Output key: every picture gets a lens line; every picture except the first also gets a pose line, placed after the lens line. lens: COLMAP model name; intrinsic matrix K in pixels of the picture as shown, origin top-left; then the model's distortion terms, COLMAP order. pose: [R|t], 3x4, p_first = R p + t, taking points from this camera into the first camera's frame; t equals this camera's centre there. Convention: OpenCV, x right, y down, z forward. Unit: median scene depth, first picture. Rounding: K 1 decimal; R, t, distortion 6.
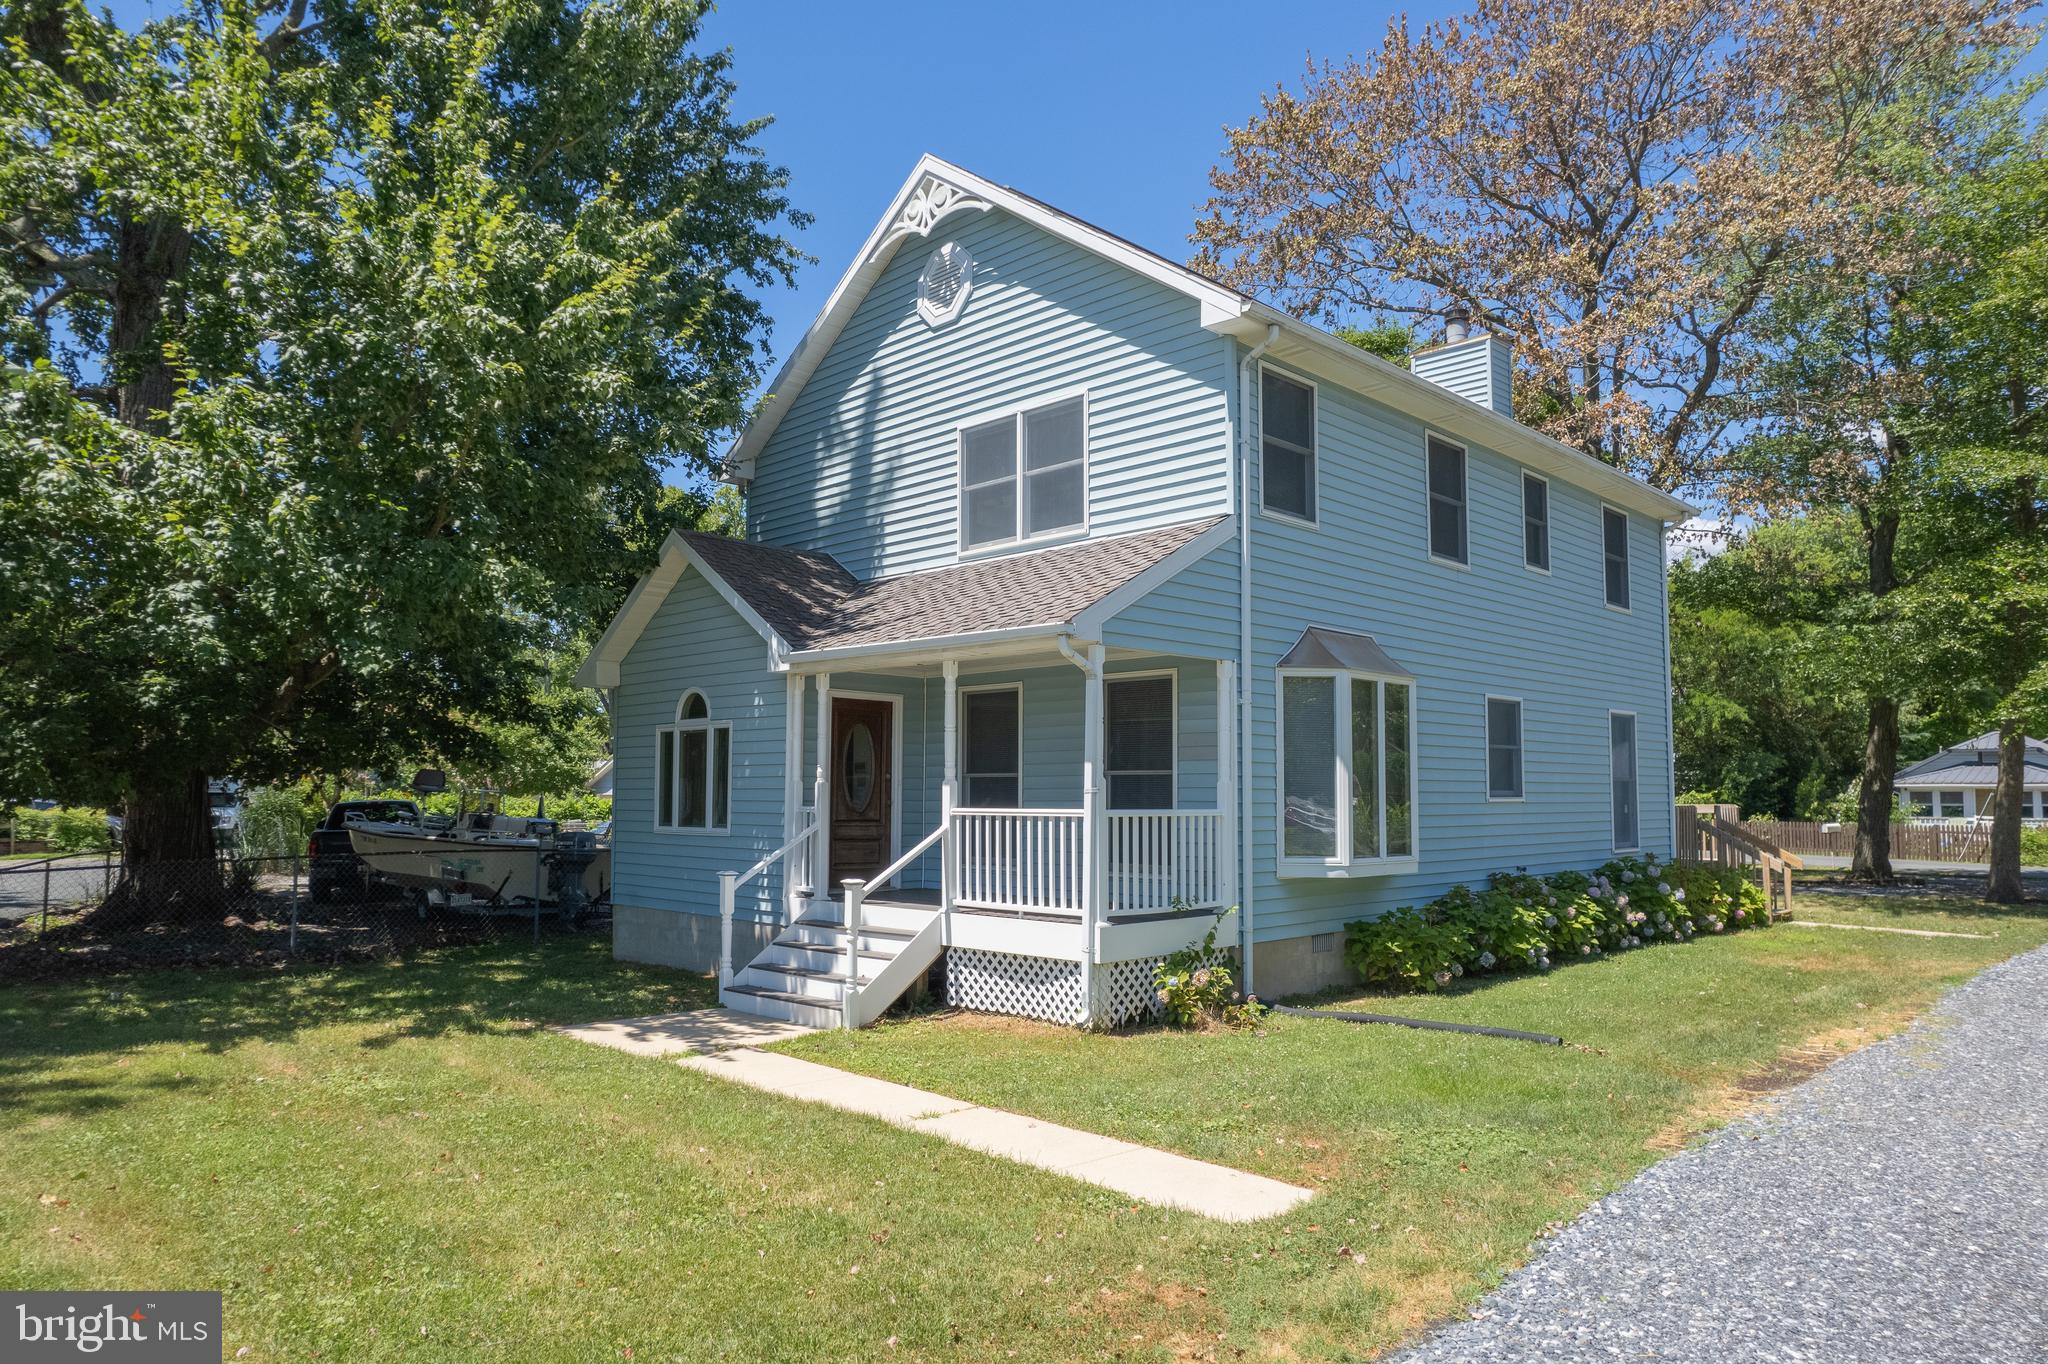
lens RADIAL K [[1374.3, 0, 1012.5], [0, 1374.3, 703.8], [0, 0, 1]] dist [-0.043366, 0.038072]
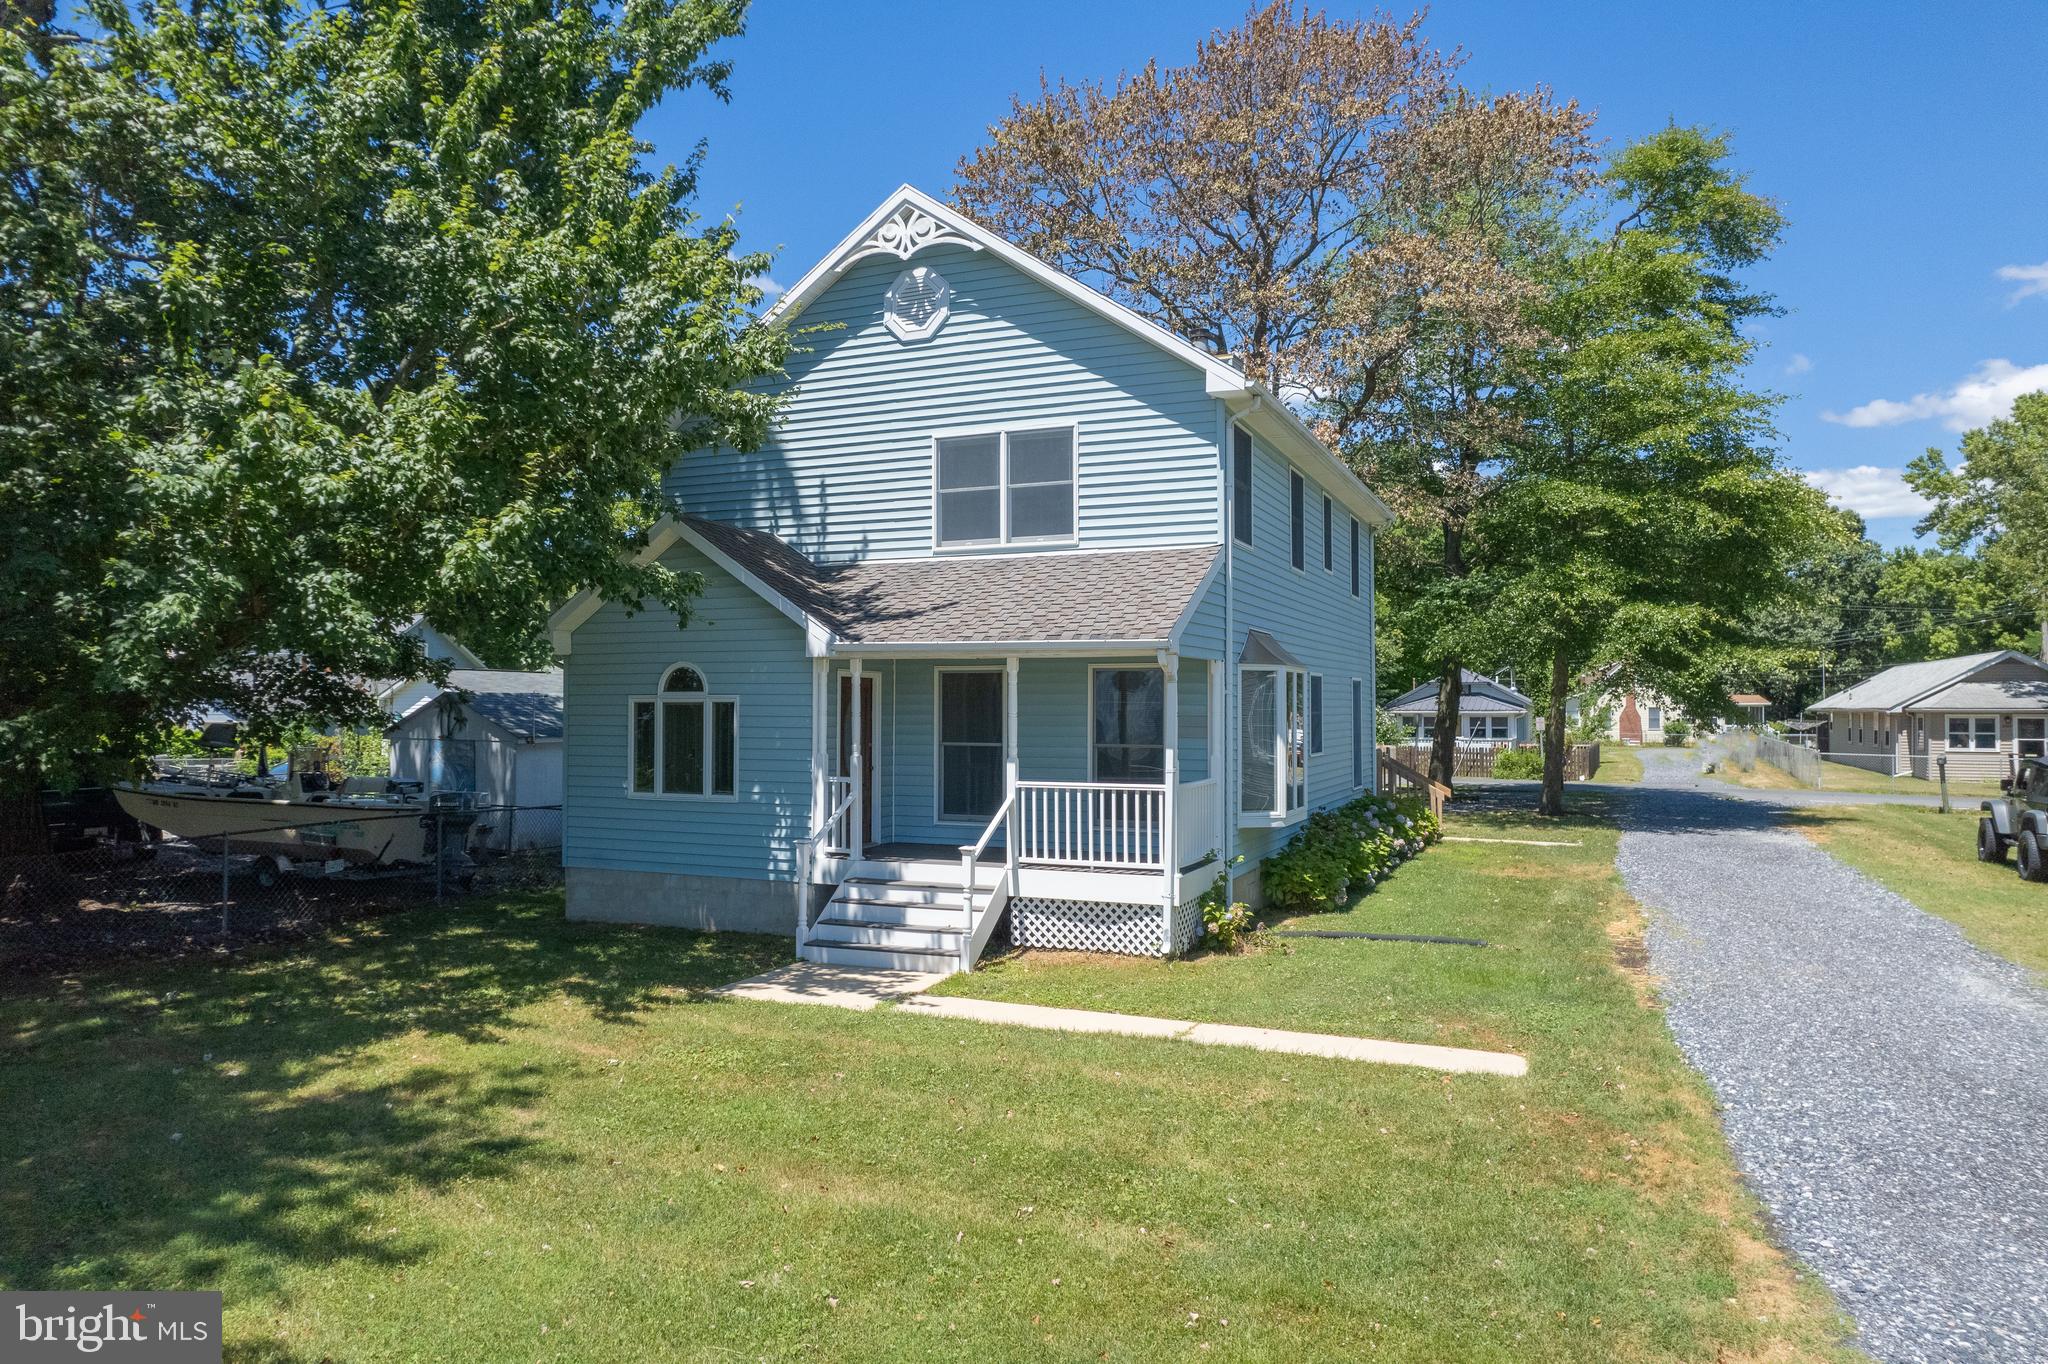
lens RADIAL K [[1374.3, 0, 1044.6], [0, 1374.3, 668.7], [0, 0, 1]] dist [-0.043366, 0.038072]
pose [[0.922738, 0.010114, 0.385294, -0.428985], [-0.025554, 0.999062, 0.034972, -0.057179], [-0.384579, -0.042116, 0.922131, -0.094617]]
